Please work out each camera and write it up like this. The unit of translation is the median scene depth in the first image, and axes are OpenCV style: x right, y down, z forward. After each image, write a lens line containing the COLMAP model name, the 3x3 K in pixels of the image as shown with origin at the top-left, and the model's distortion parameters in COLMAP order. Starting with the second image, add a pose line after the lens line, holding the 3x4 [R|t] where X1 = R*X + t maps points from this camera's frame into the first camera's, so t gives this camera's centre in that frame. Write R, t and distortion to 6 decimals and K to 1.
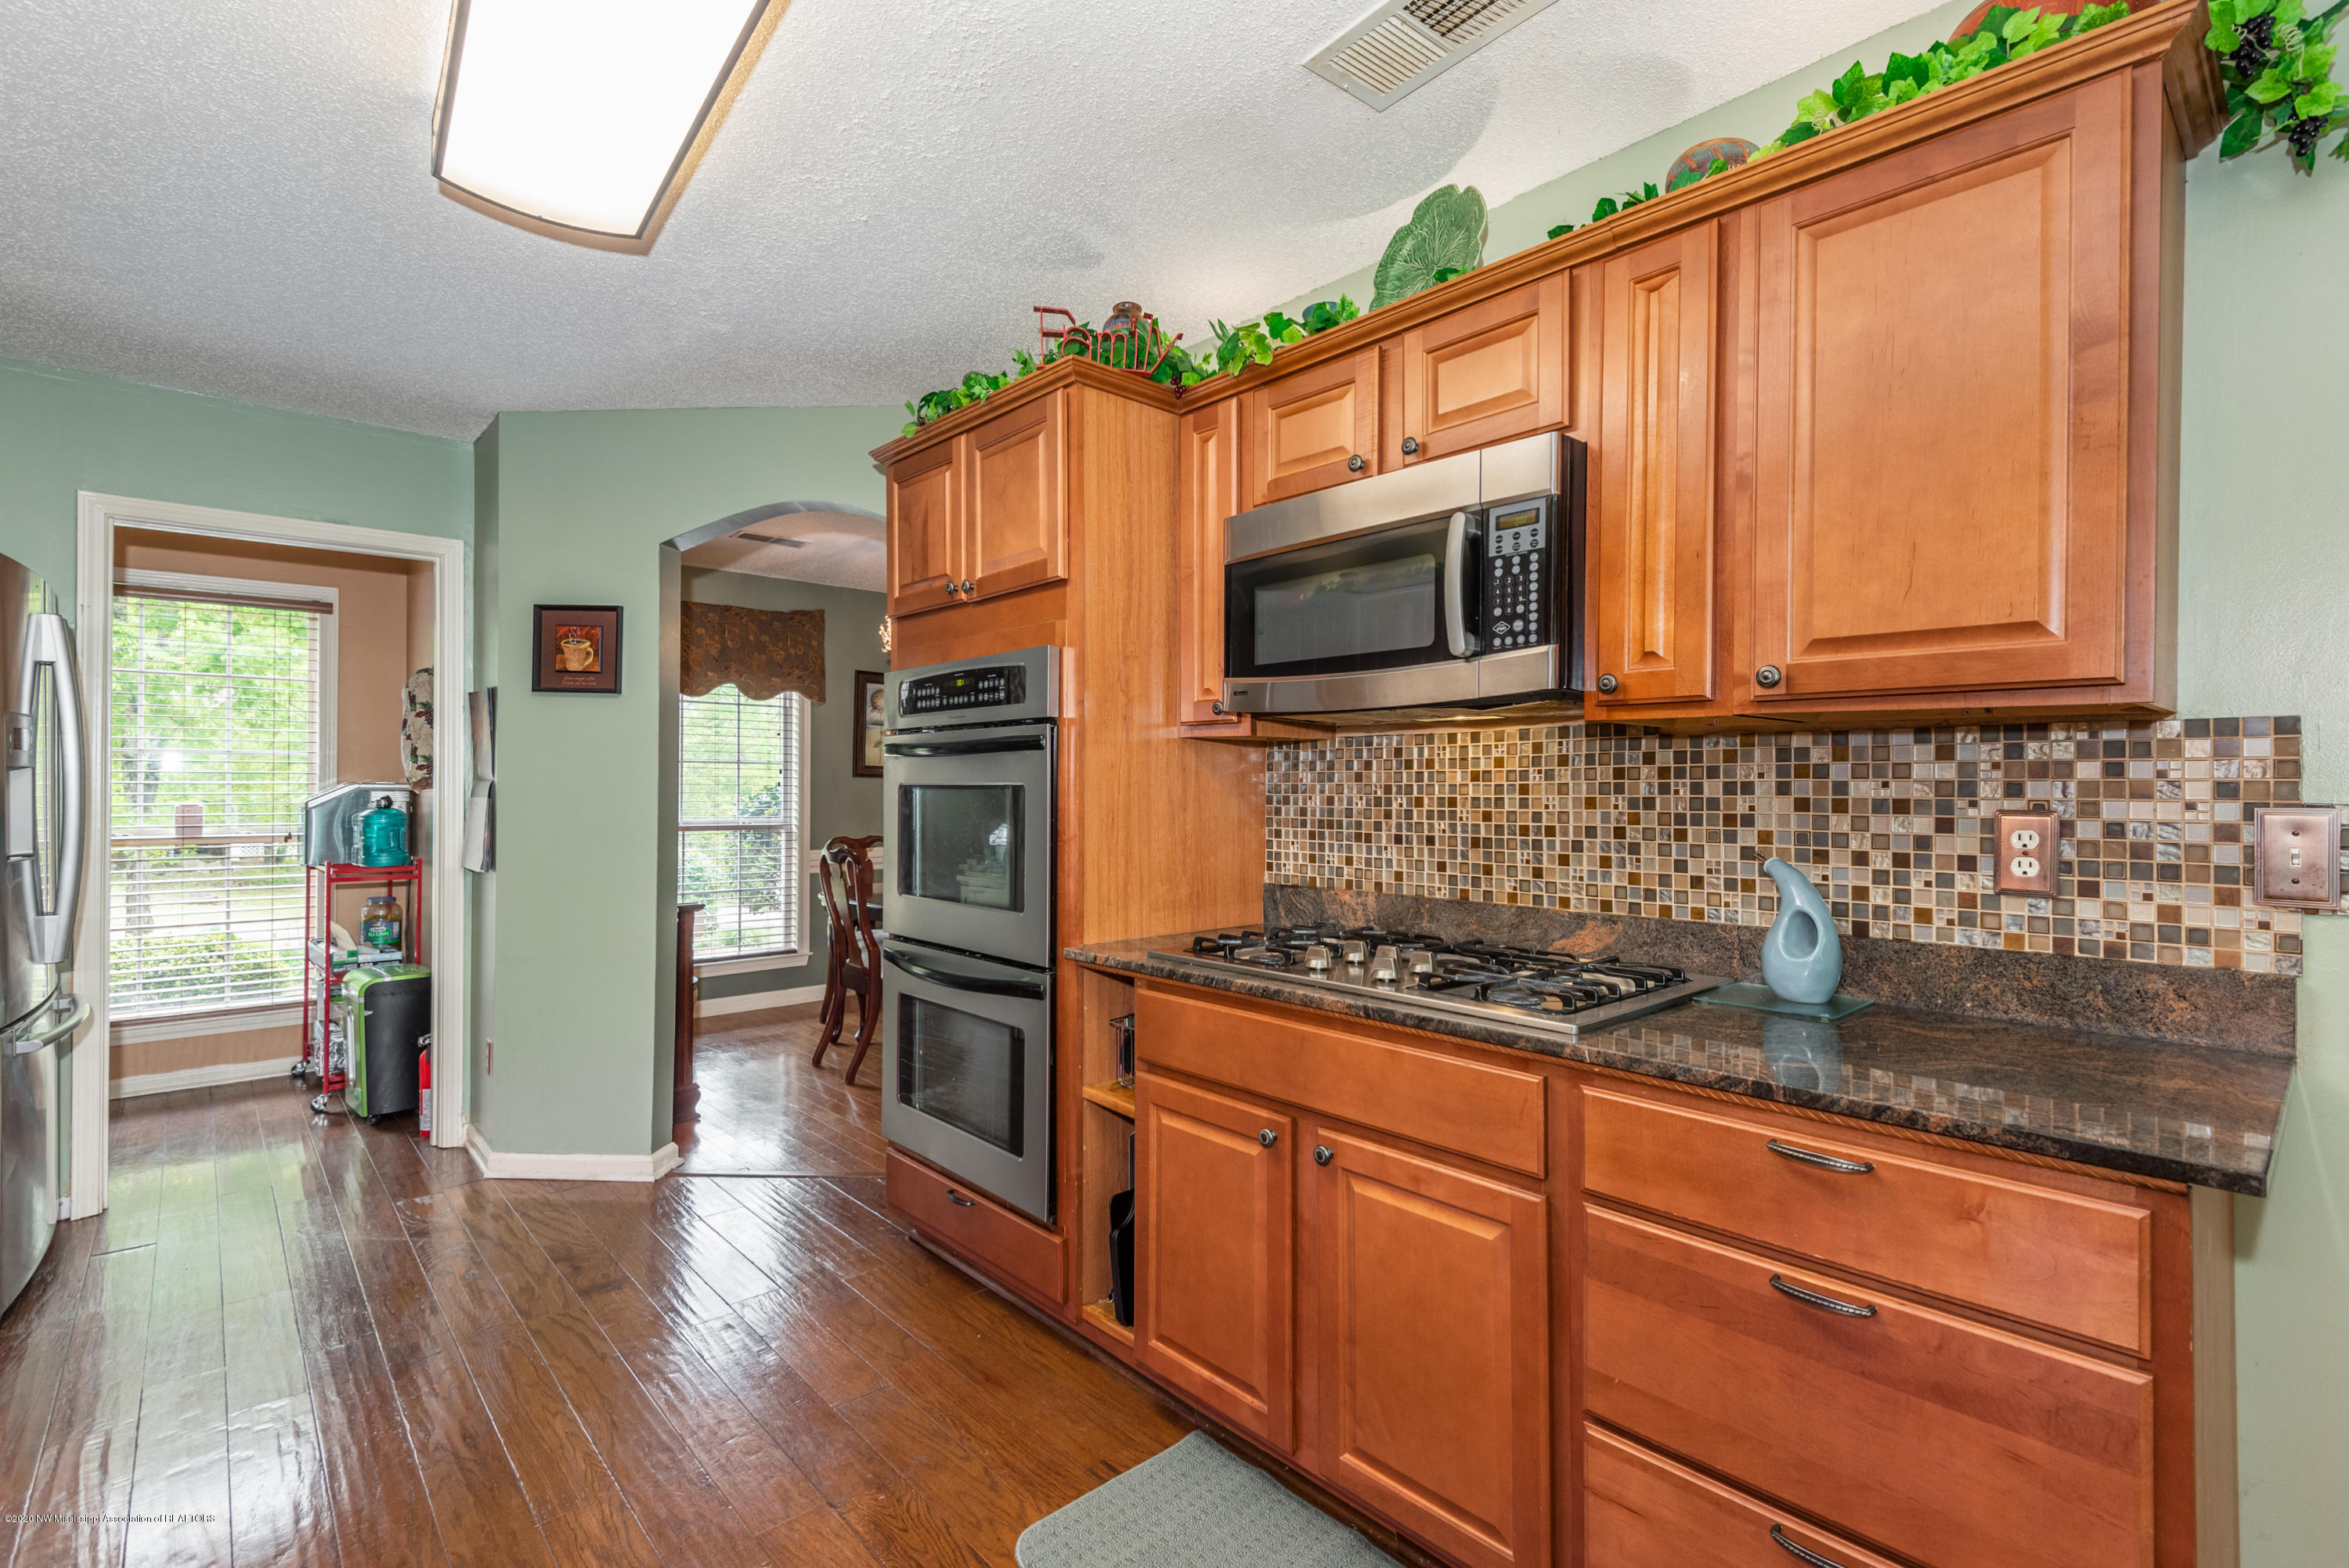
lens RADIAL K [[1062.9, 0, 1161.2], [0, 1062.9, 778.8], [0, 0, 1]] dist [-0.003148, -0.006747]
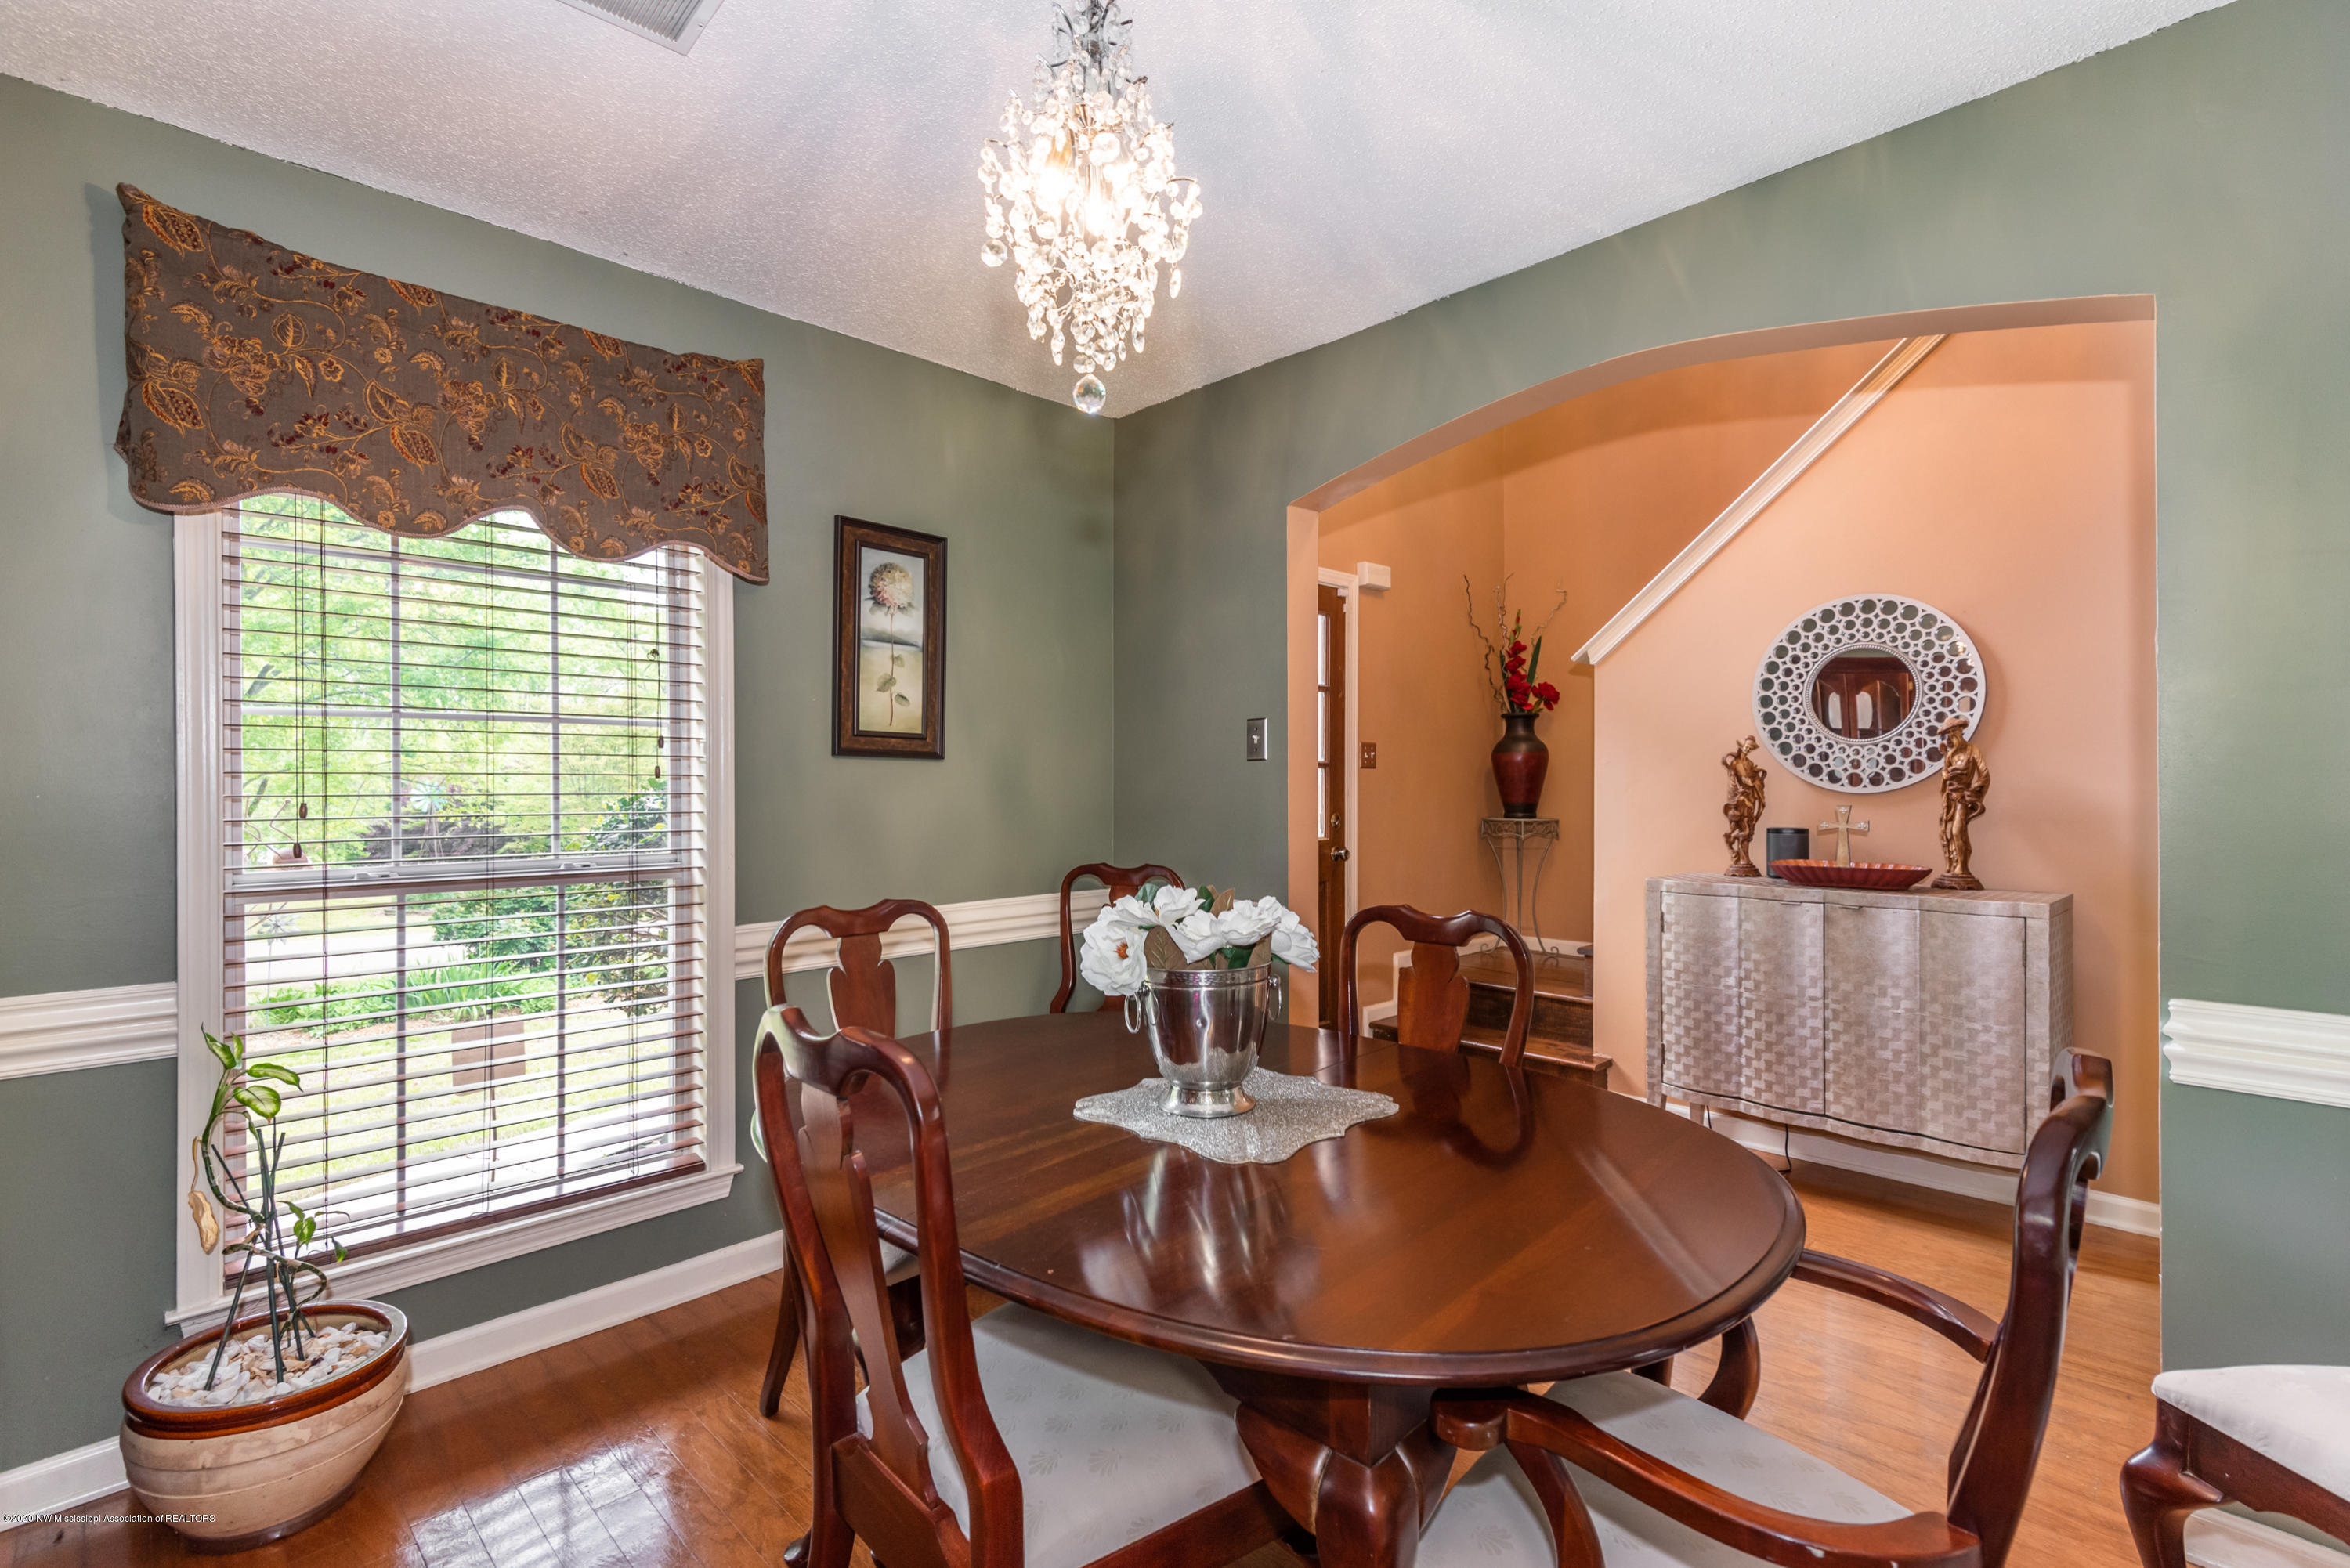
lens RADIAL K [[1063.4, 0, 1158.9], [0, 1063.4, 786.2], [0, 0, 1]] dist [-0.003148, -0.006747]
pose [[0.999127, -0.005363, 0.041426, -0.185322], [0.004952, 0.999937, 0.010031, 0.007612], [-0.041477, -0.009817, 0.999091, 0.592242]]
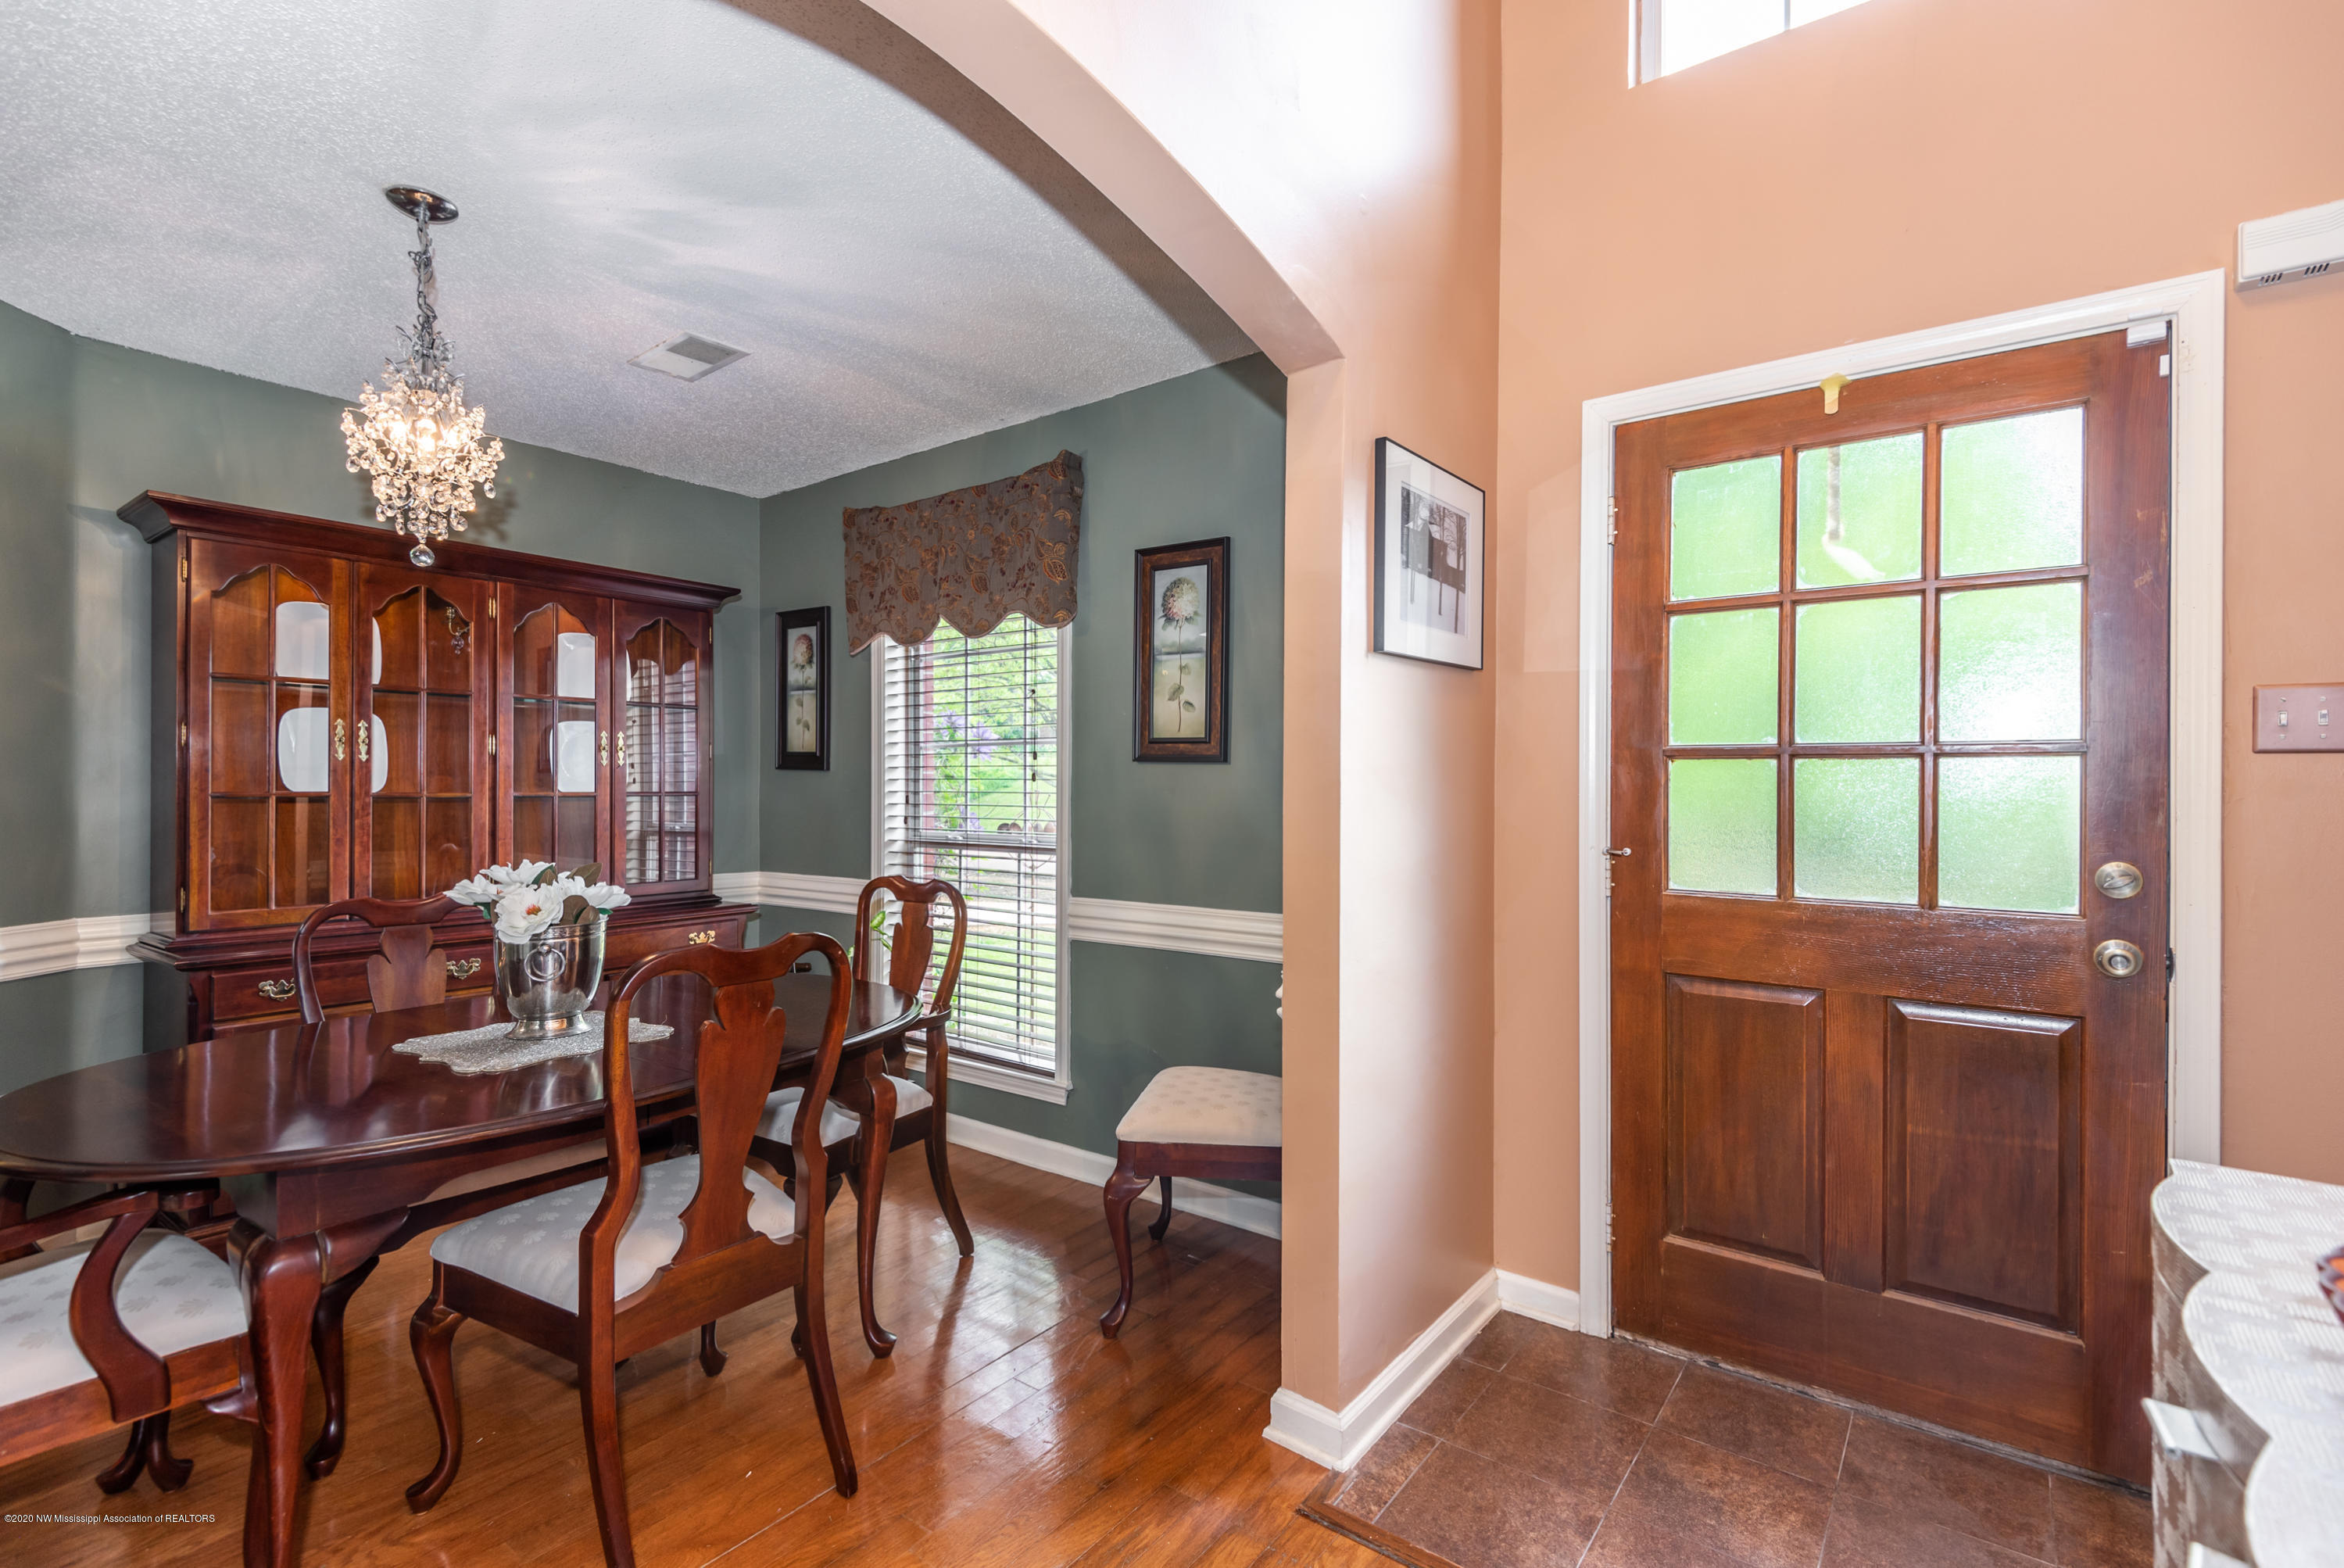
lens RADIAL K [[1060.8, 0, 1206.1], [0, 1060.8, 791.1], [0, 0, 1]] dist [-0.003148, -0.006747]
pose [[0.183427, 0.001539, -0.983032, 0.229891], [0.004114, 0.999989, 0.002333, 0.011806], [0.983025, -0.004472, 0.183418, 1.012726]]
